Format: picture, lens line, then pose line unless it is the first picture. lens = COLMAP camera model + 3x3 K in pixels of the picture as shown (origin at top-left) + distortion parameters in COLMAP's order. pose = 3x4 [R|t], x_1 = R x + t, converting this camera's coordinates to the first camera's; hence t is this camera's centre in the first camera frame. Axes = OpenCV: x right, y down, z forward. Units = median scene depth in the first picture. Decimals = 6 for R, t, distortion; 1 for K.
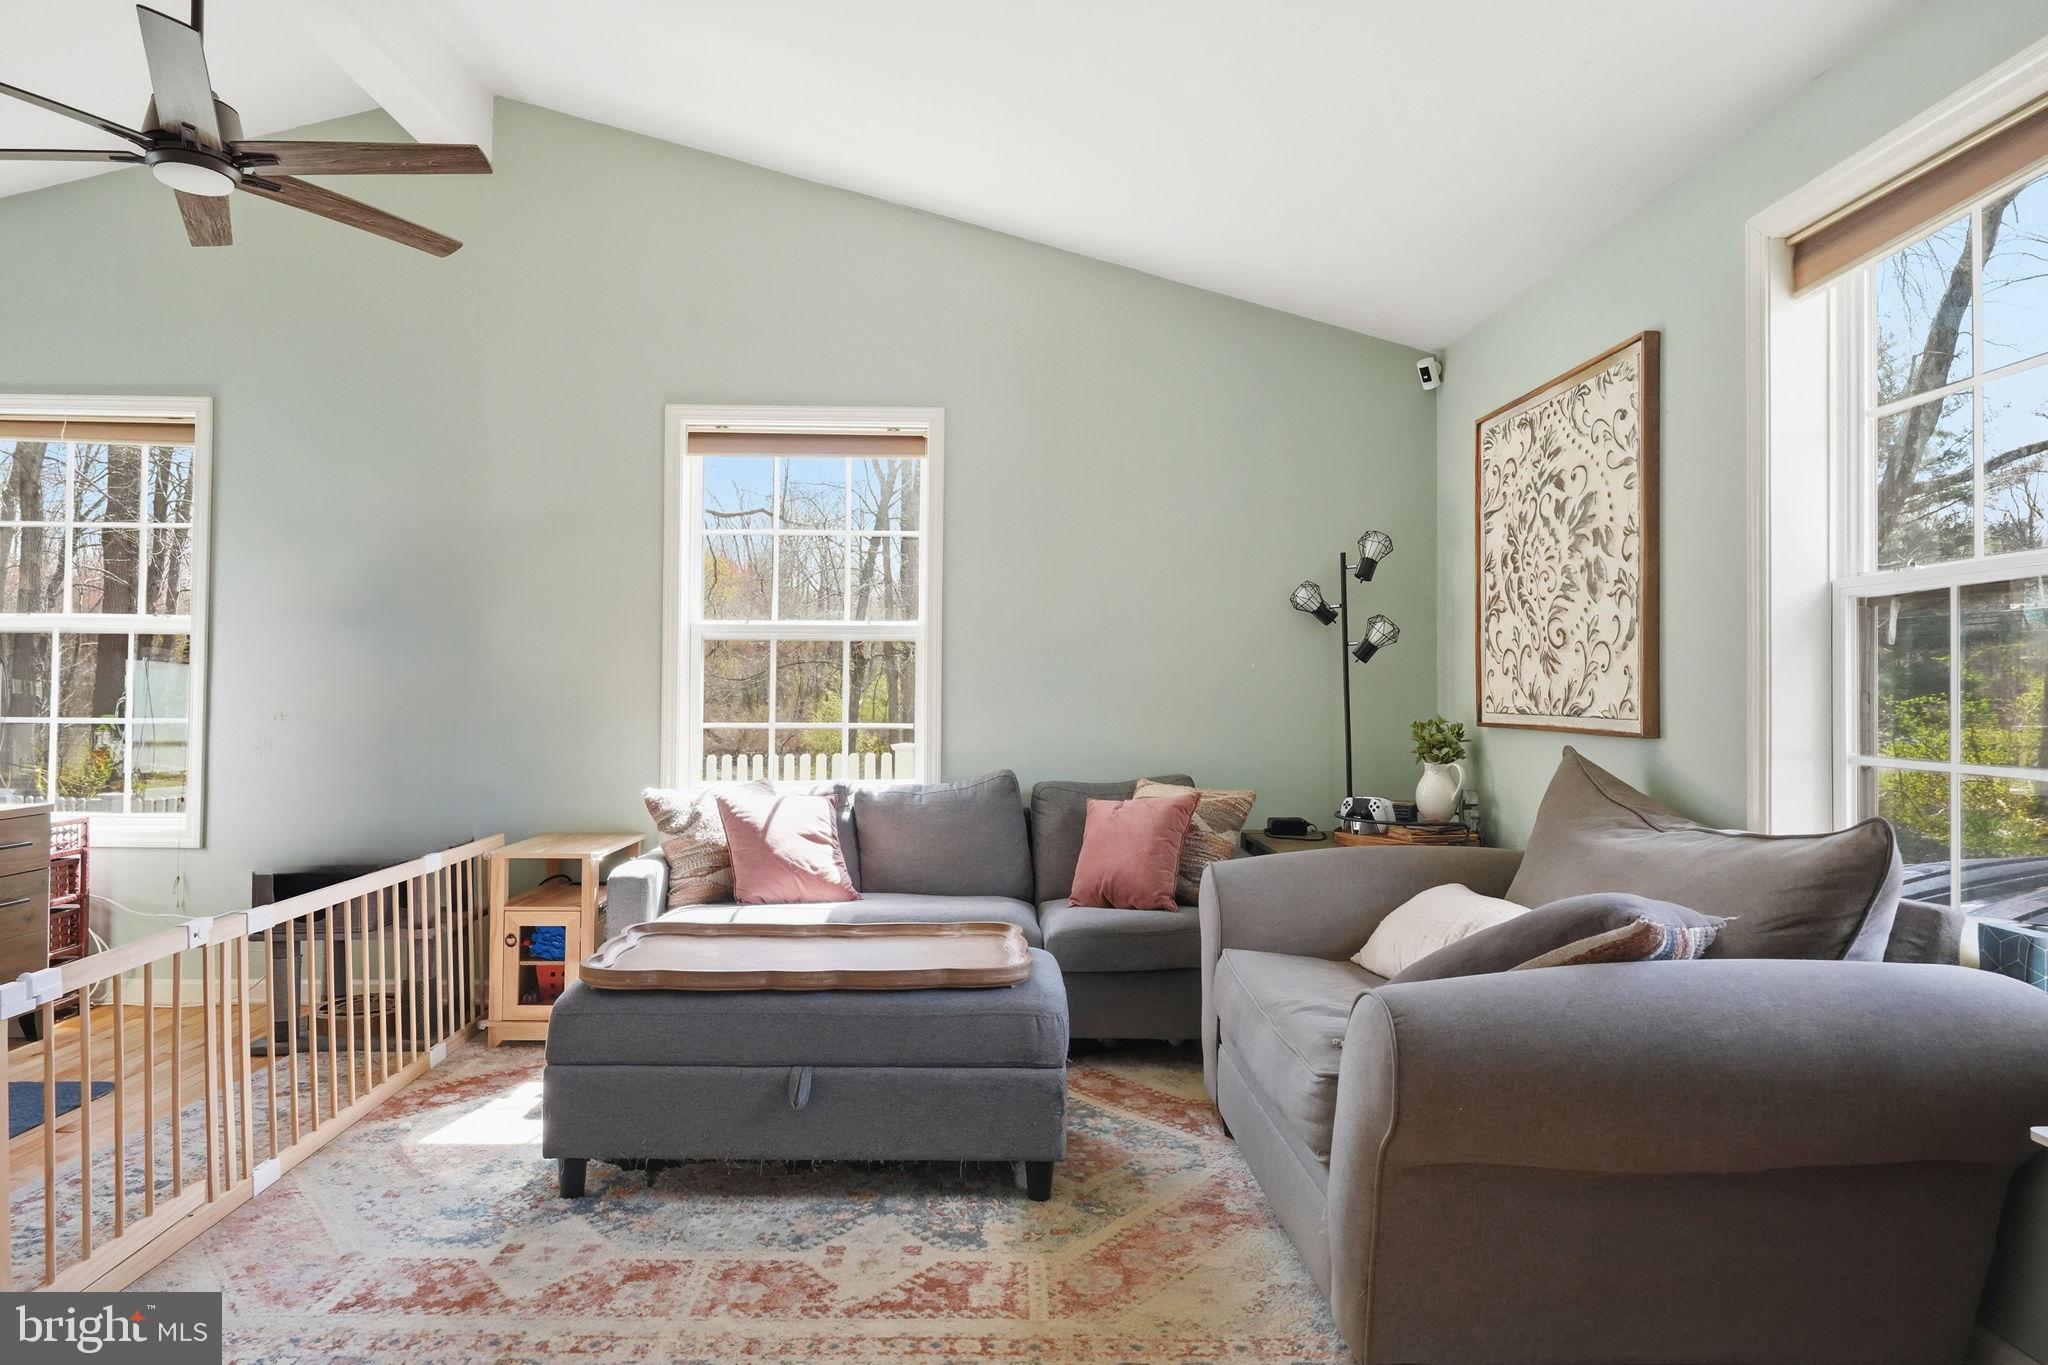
lens RADIAL K [[1319.5, 0, 1023.3], [0, 1319.5, 665.5], [0, 0, 1]] dist [-0.003465, -0.003476]
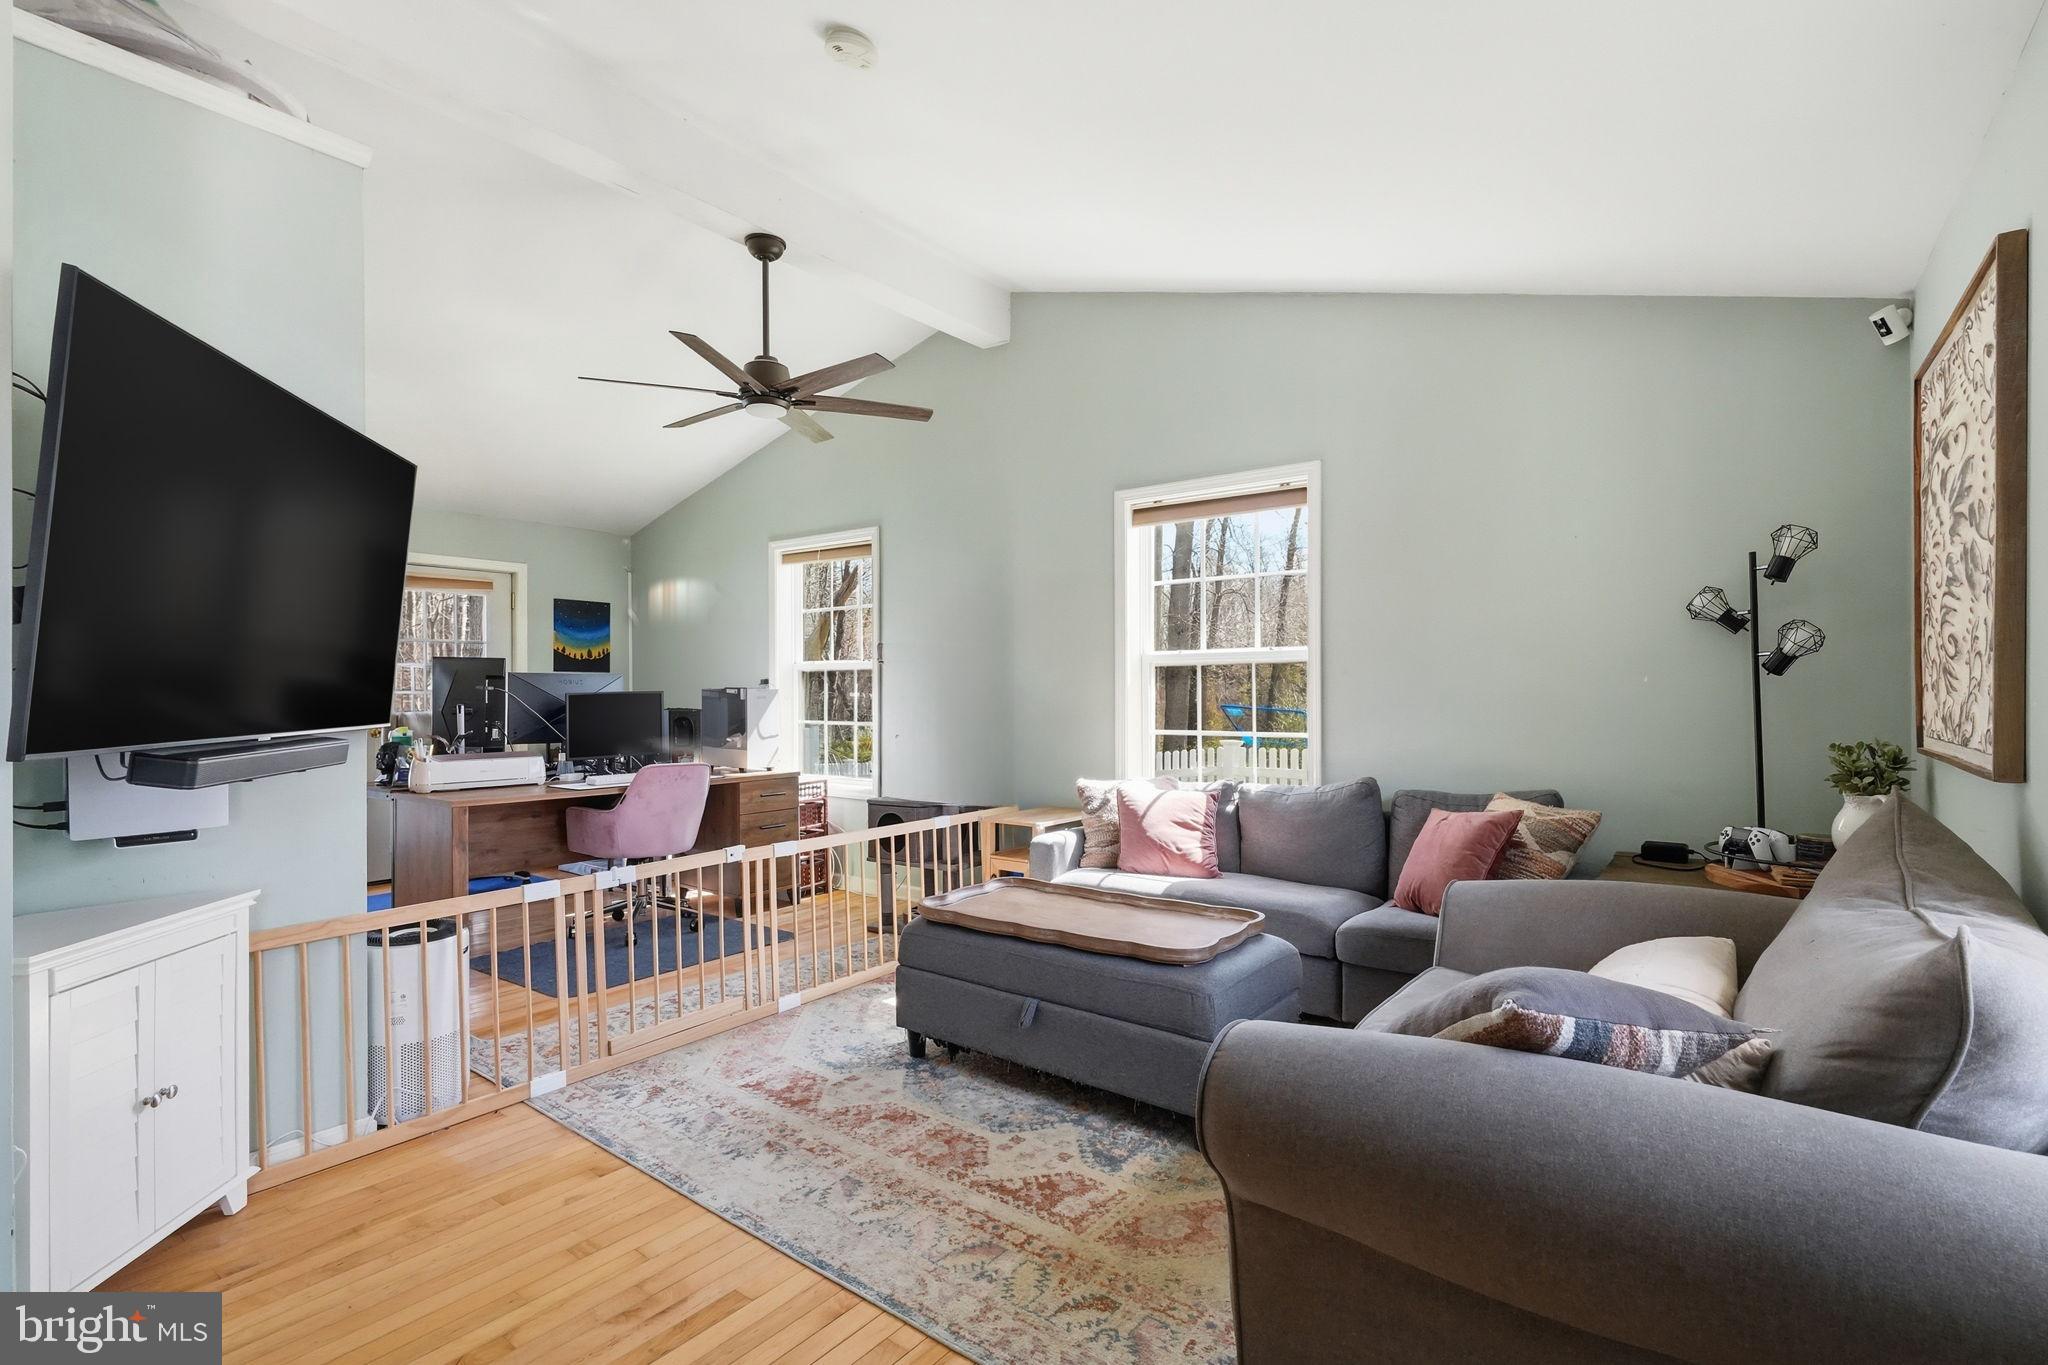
lens RADIAL K [[1023.2, 0, 978.0], [0, 1023.2, 686.8], [0, 0, 1]] dist [0.000261, -0.000802]
pose [[0.743782, -0.011231, -0.668328, 0.357045], [0.023549, 0.999678, 0.009408, -0.015053], [0.668007, -0.022736, 0.743808, 0.150656]]
